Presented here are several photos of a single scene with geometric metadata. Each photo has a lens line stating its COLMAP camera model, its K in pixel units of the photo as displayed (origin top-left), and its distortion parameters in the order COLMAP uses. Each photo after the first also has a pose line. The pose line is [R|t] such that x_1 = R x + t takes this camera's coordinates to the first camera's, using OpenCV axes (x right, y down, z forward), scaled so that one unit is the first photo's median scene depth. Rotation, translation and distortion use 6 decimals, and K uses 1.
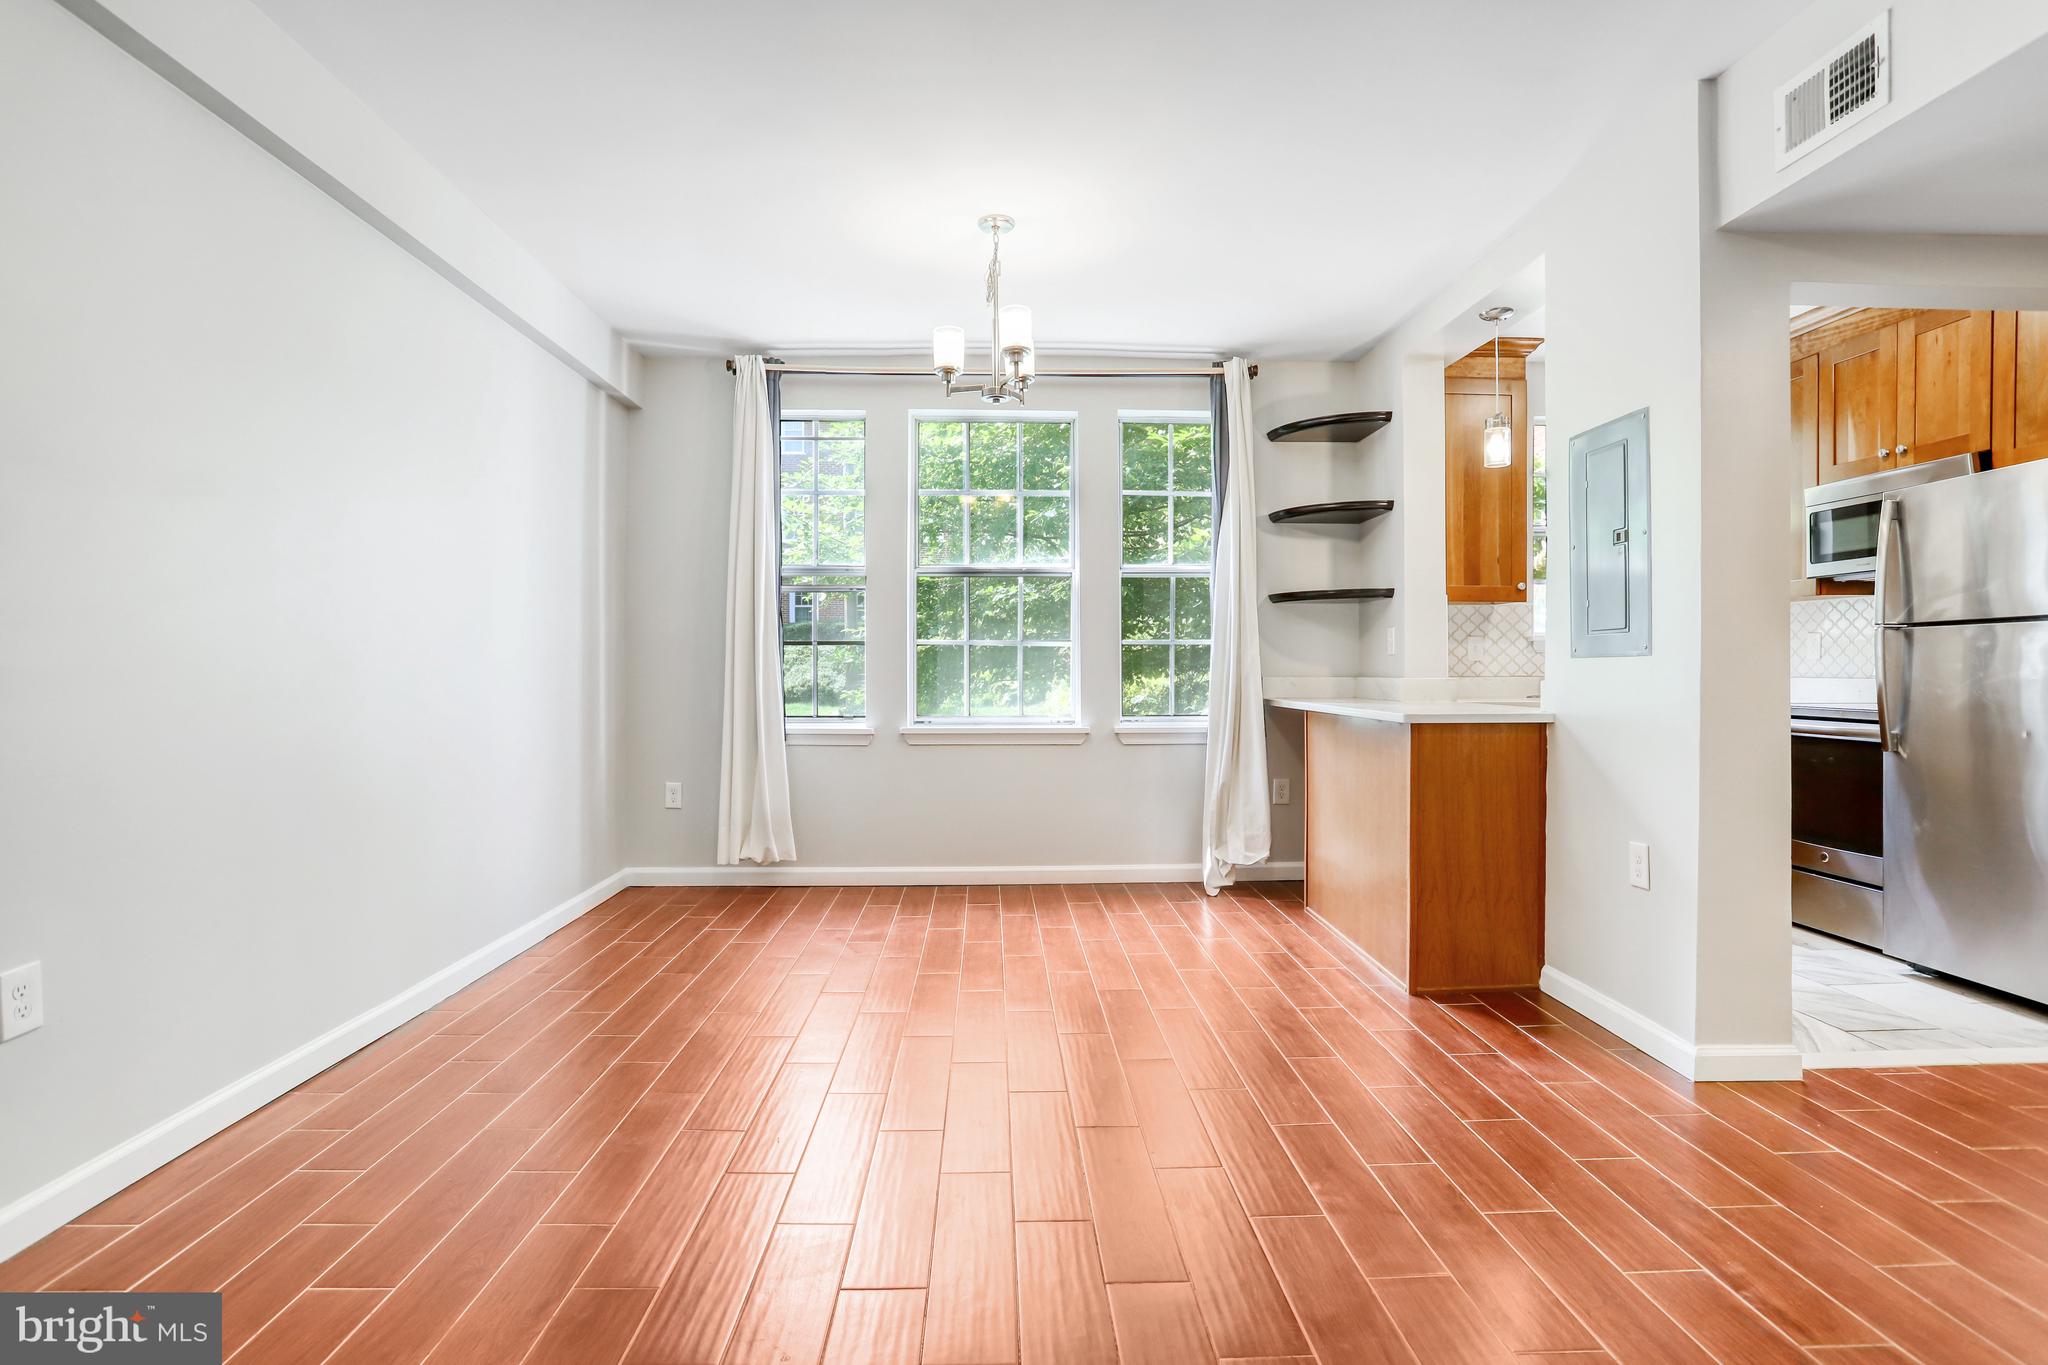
lens RADIAL K [[1015.6, 0, 1024.1], [0, 1015.6, 679.0], [0, 0, 1]] dist [-0.061291, 0.026170]
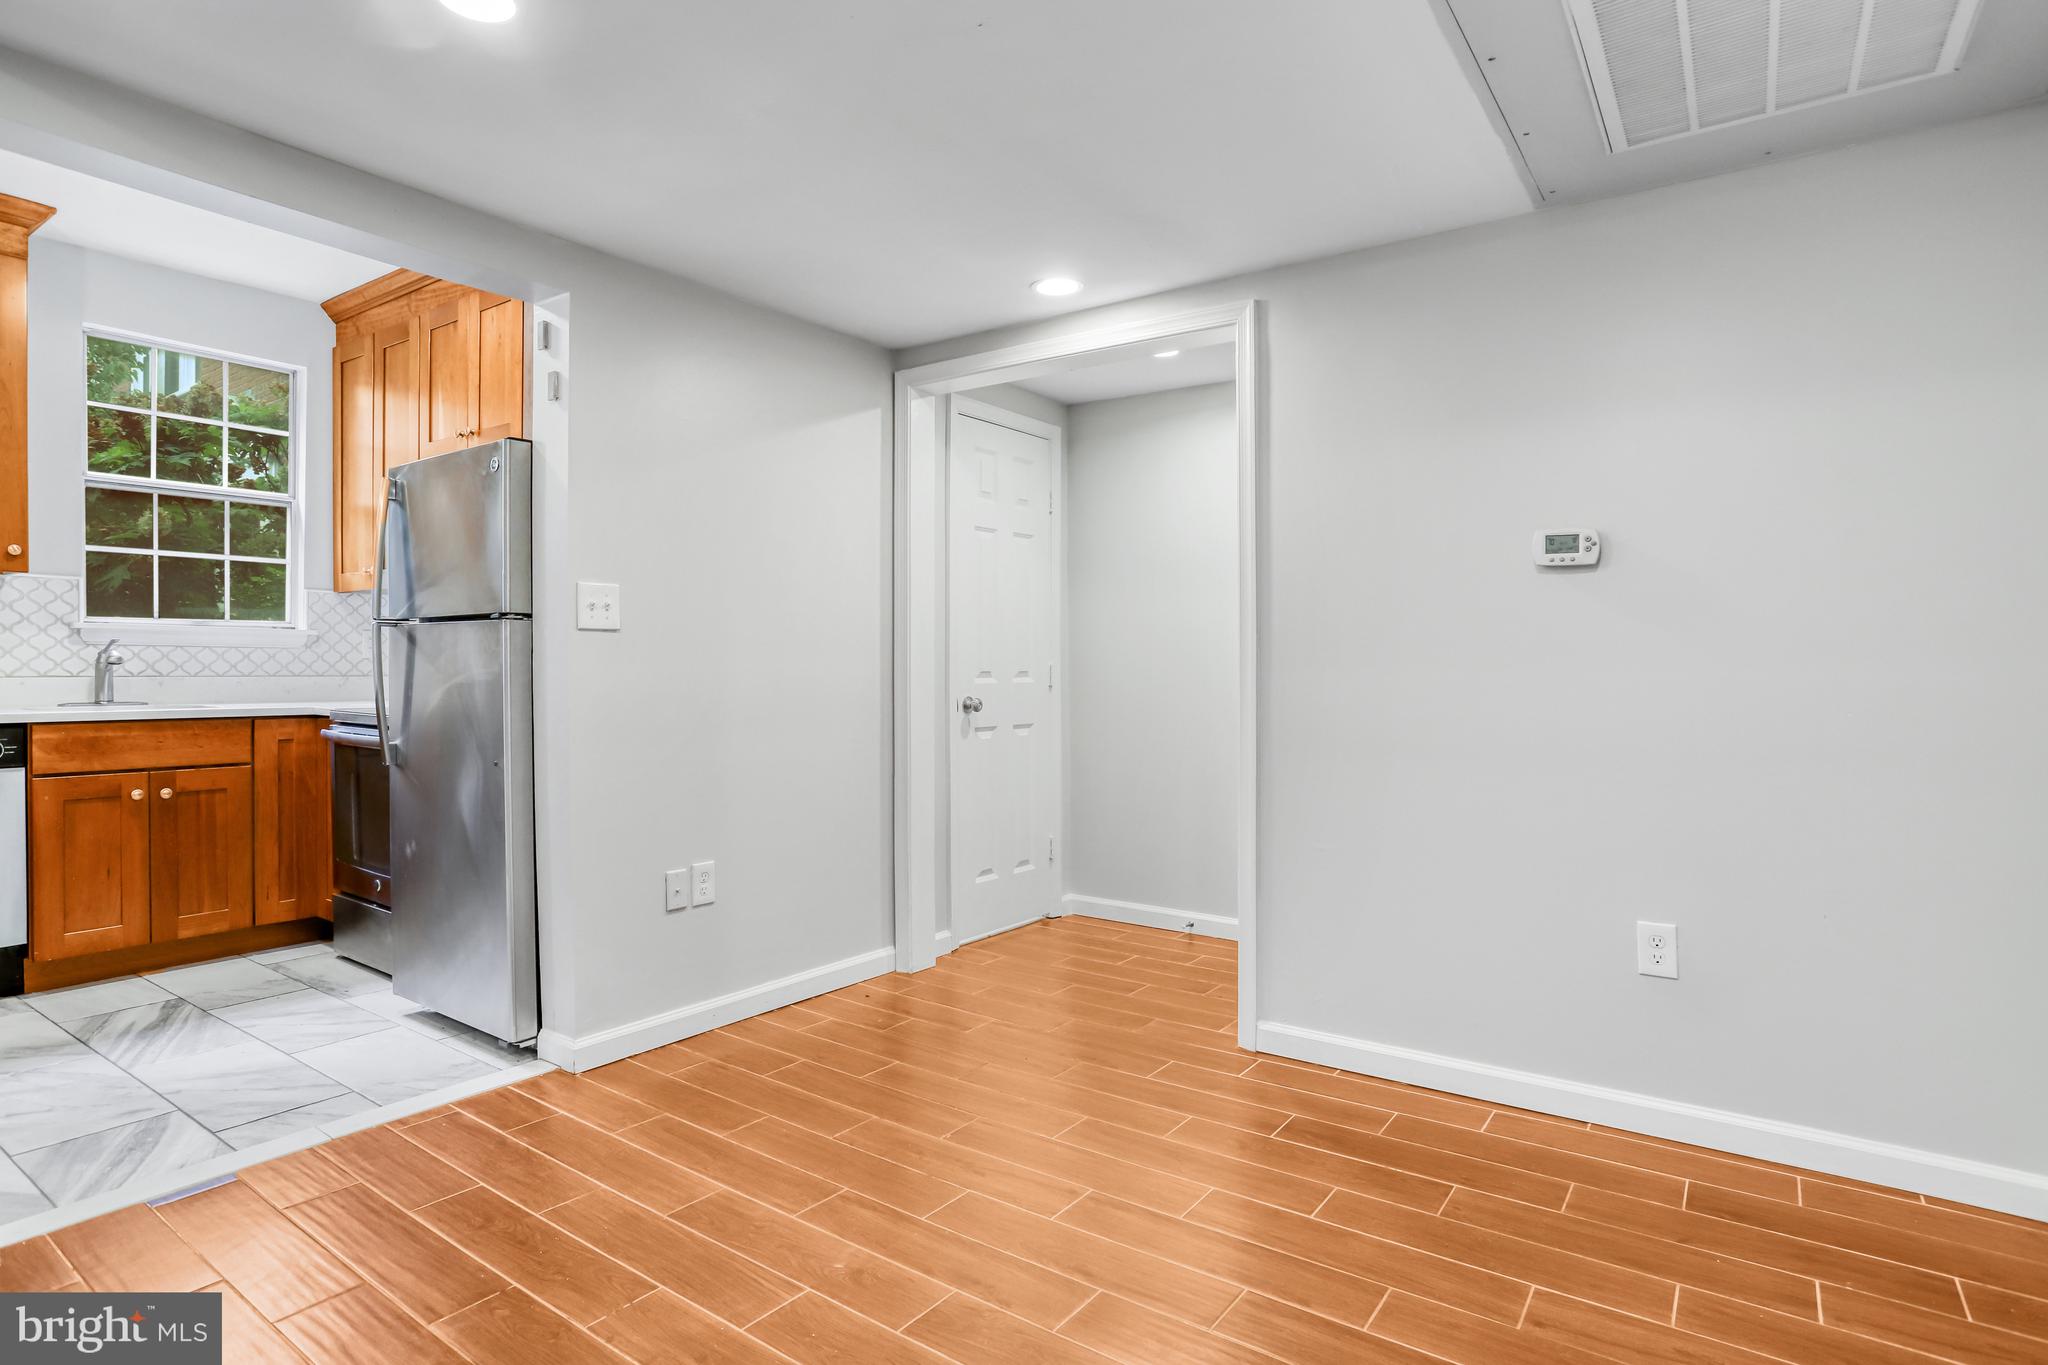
lens RADIAL K [[1073.4, 0, 1008.7], [0, 1073.4, 688.2], [0, 0, 1]] dist [-0.060842, 0.033008]
pose [[0.615298, -0.011042, 0.788217, 0.351074], [-0.001538, 0.999883, 0.015208, -0.007356], [-0.788293, -0.010570, 0.615209, -0.009445]]
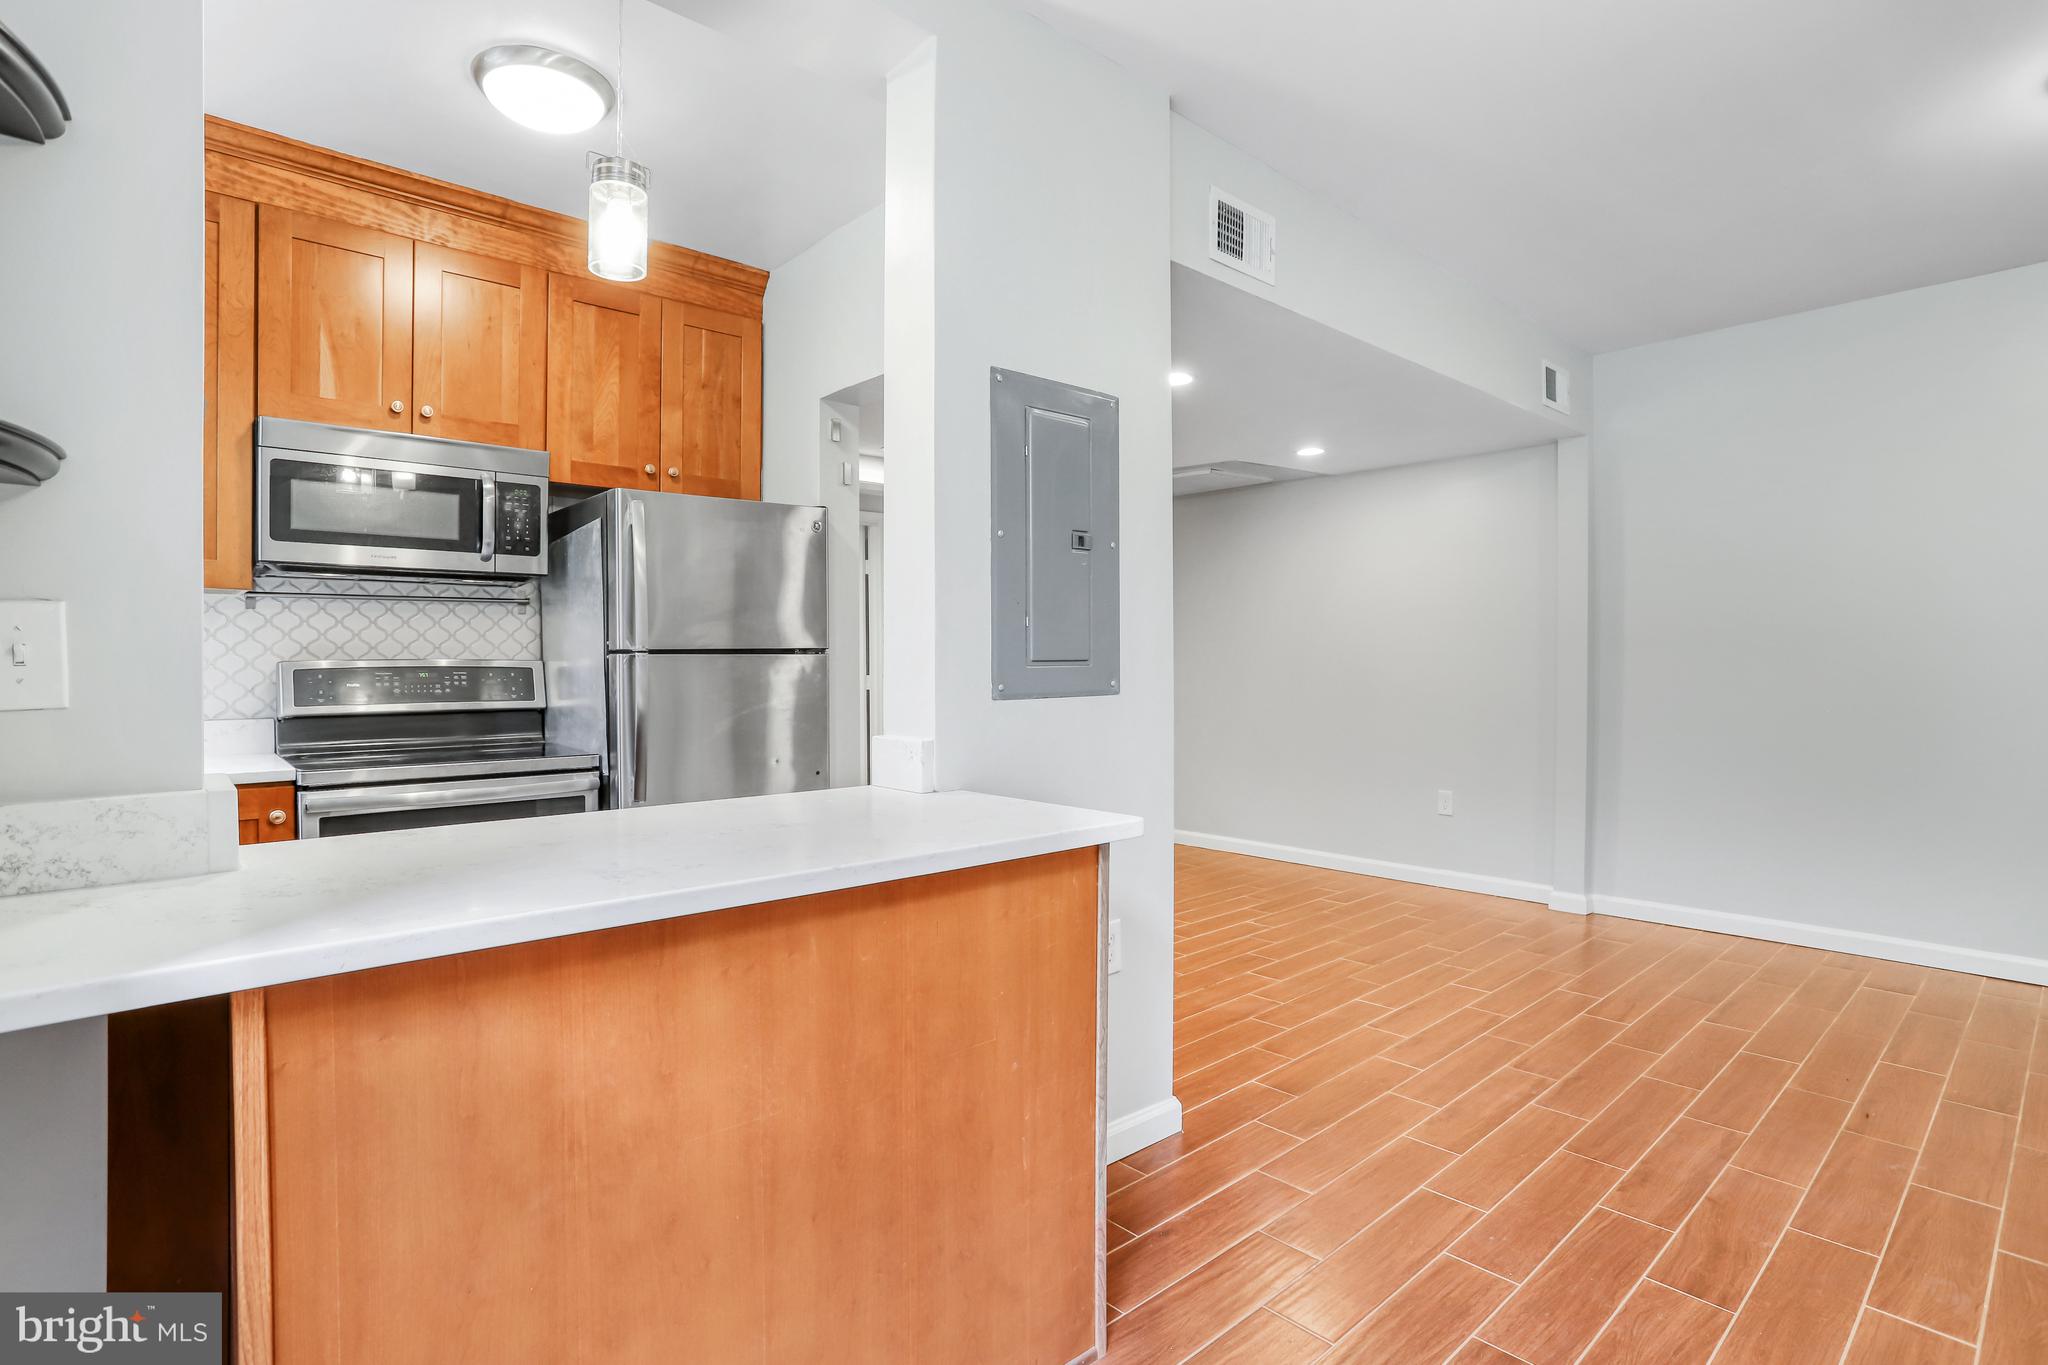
lens RADIAL K [[1015.6, 0, 1024.1], [0, 1015.6, 679.0], [0, 0, 1]] dist [-0.061291, 0.026170]
pose [[-0.643928, -0.008258, 0.765042, 0.013202], [0.012590, 0.999692, 0.021387, -0.032990], [-0.764983, 0.023403, -0.643625, 0.950296]]
